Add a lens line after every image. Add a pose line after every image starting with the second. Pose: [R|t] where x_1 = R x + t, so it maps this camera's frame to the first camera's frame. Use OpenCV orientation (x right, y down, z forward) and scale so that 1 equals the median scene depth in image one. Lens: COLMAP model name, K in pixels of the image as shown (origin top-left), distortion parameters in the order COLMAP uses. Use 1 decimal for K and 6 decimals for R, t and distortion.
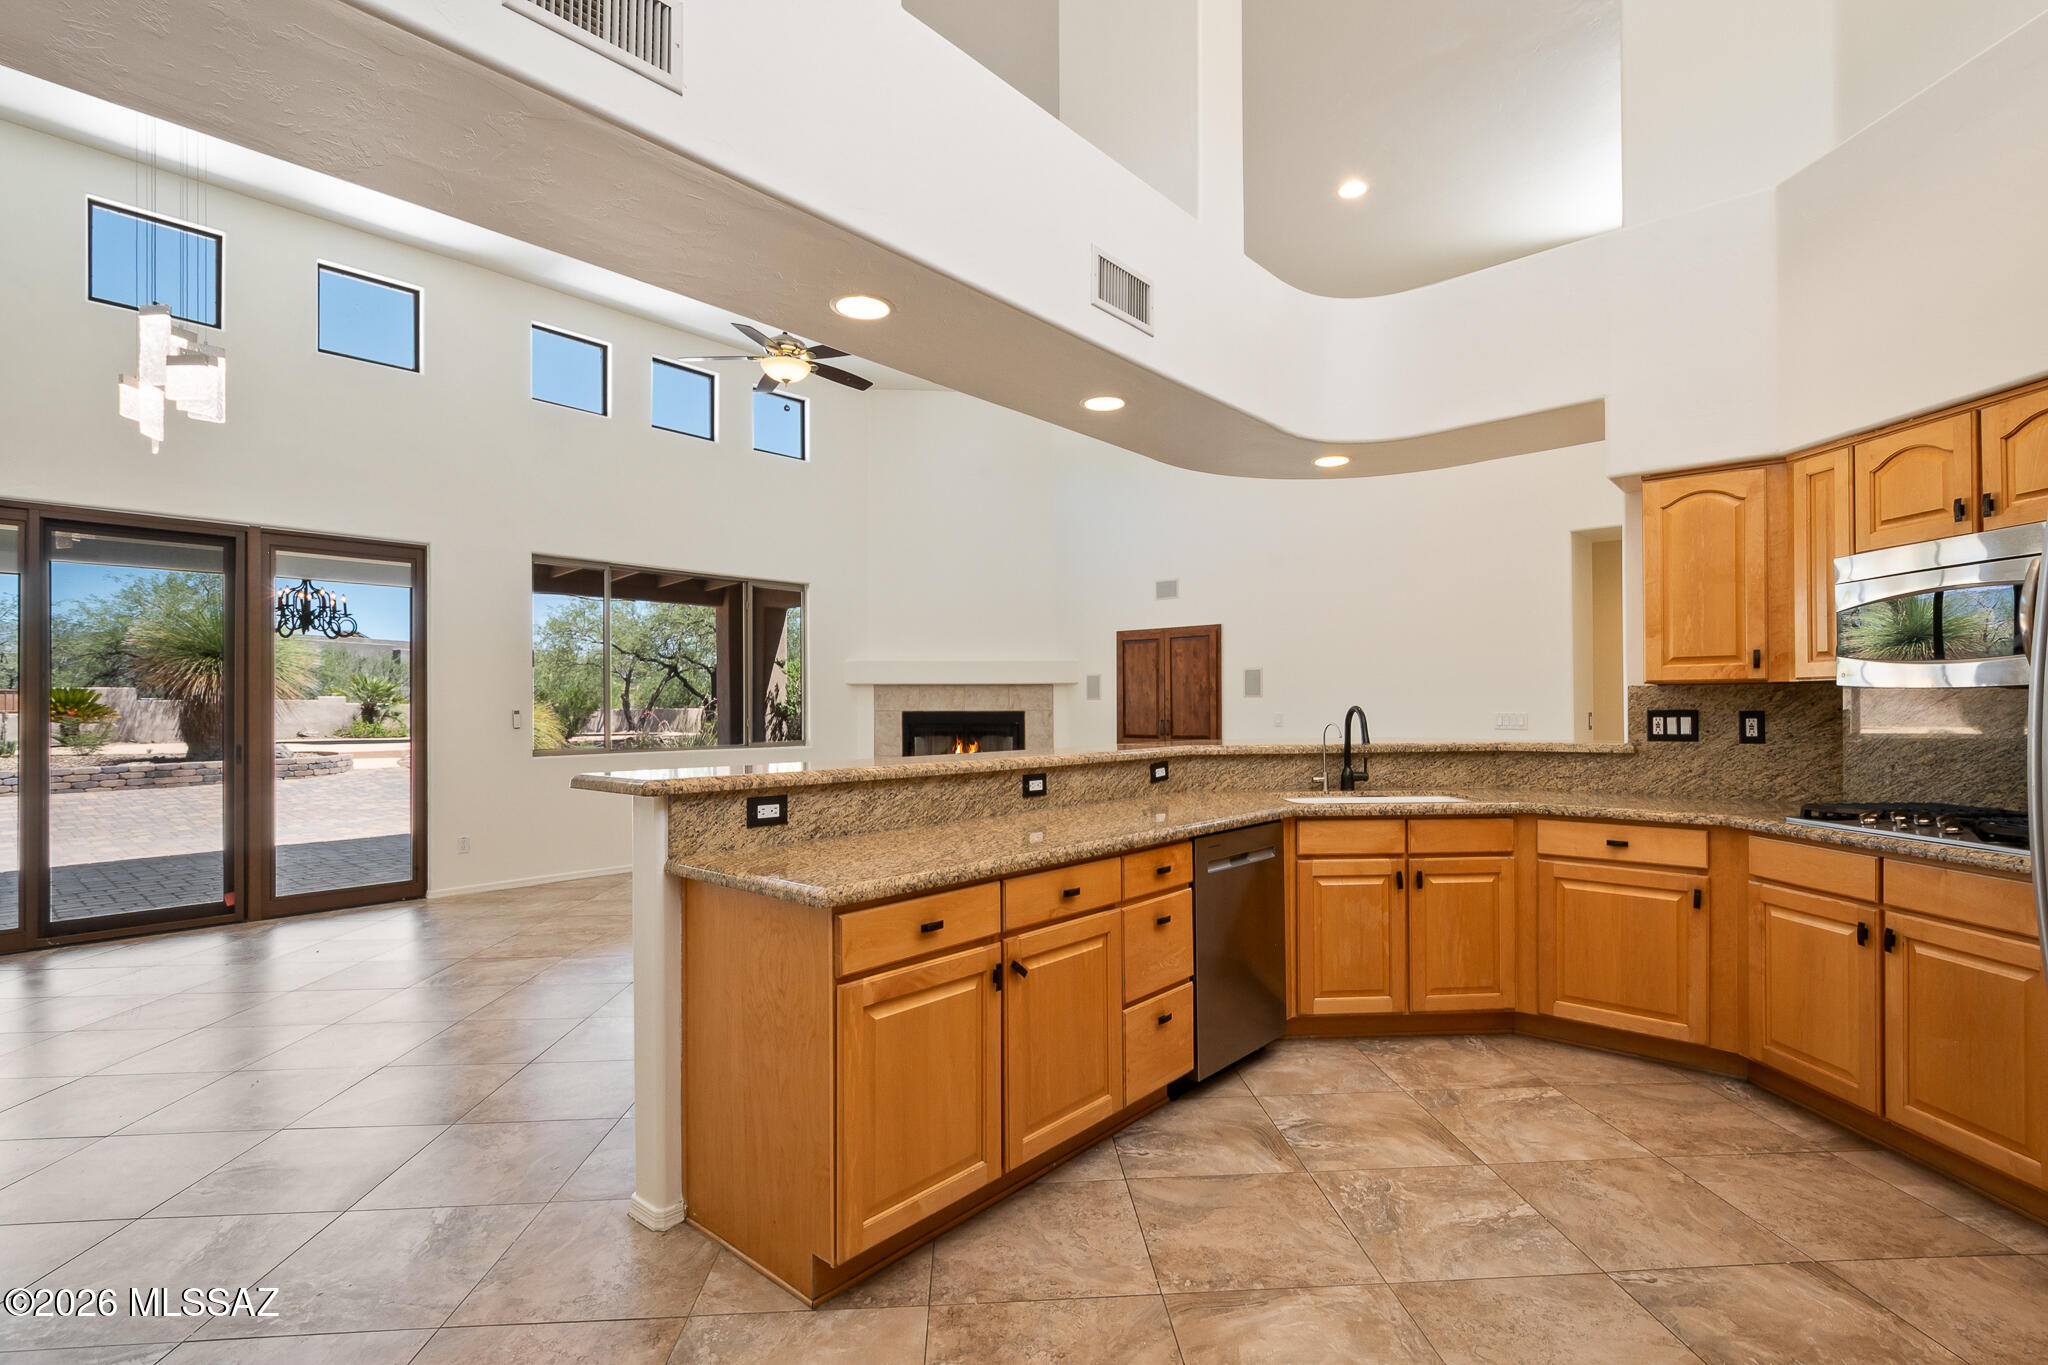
lens RADIAL K [[966.3, 0, 1041.2], [0, 966.3, 694.3], [0, 0, 1]] dist [0.001263, 0.001153]
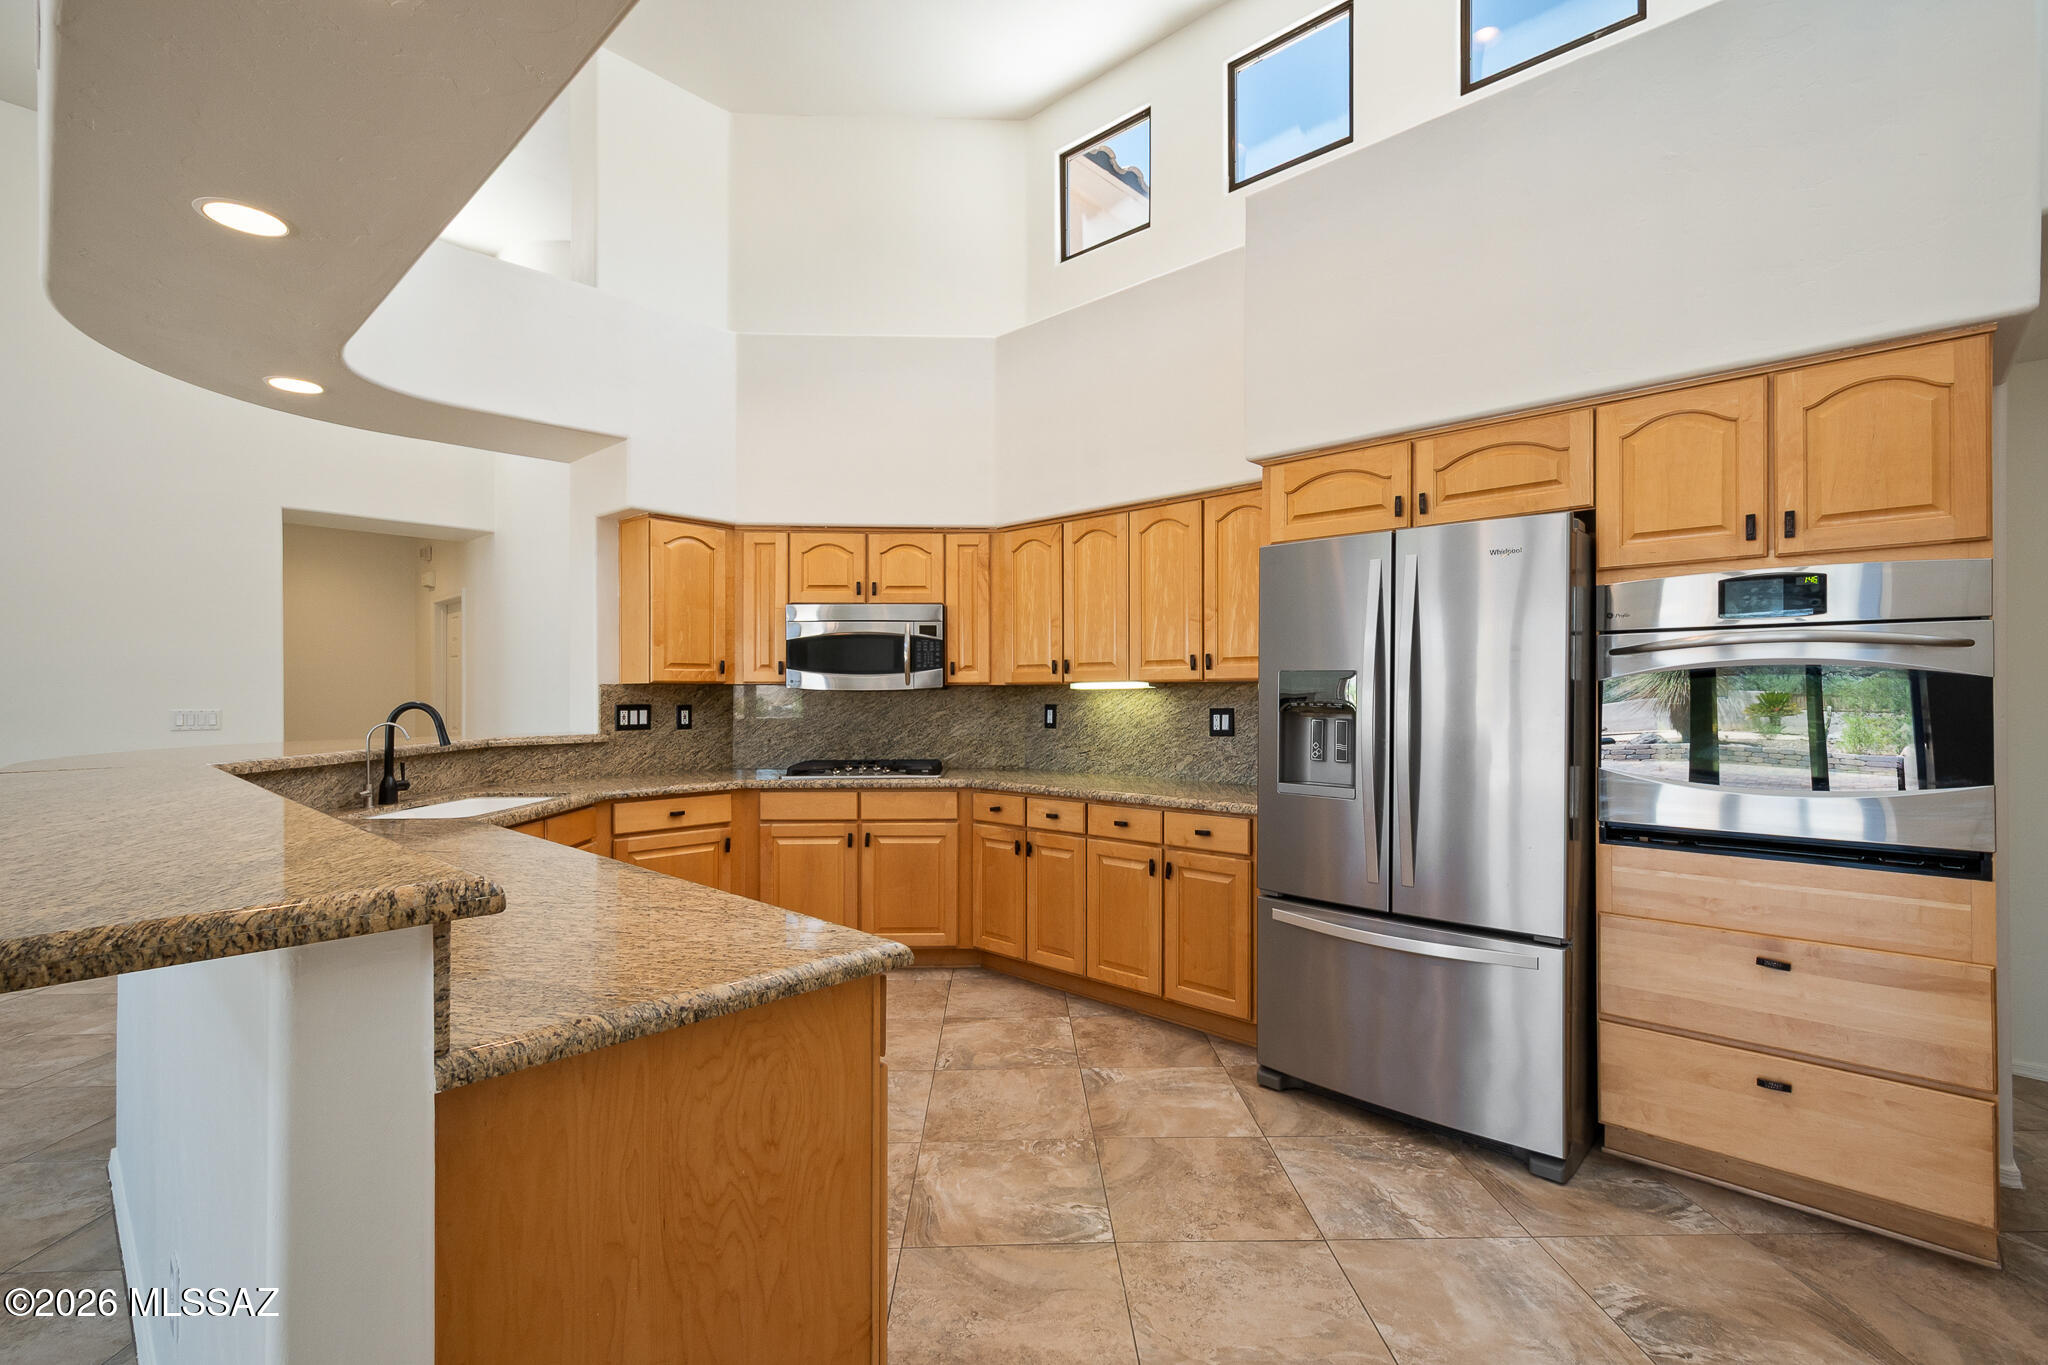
lens RADIAL K [[918.8, 0, 1042.9], [0, 918.8, 688.3], [0, 0, 1]] dist [0.004994, -0.000073]
pose [[0.027057, 0.010930, 0.999574, -0.547891], [-0.011398, 0.999879, -0.010625, 0.002201], [-0.999569, -0.011106, 0.027178, 0.494239]]
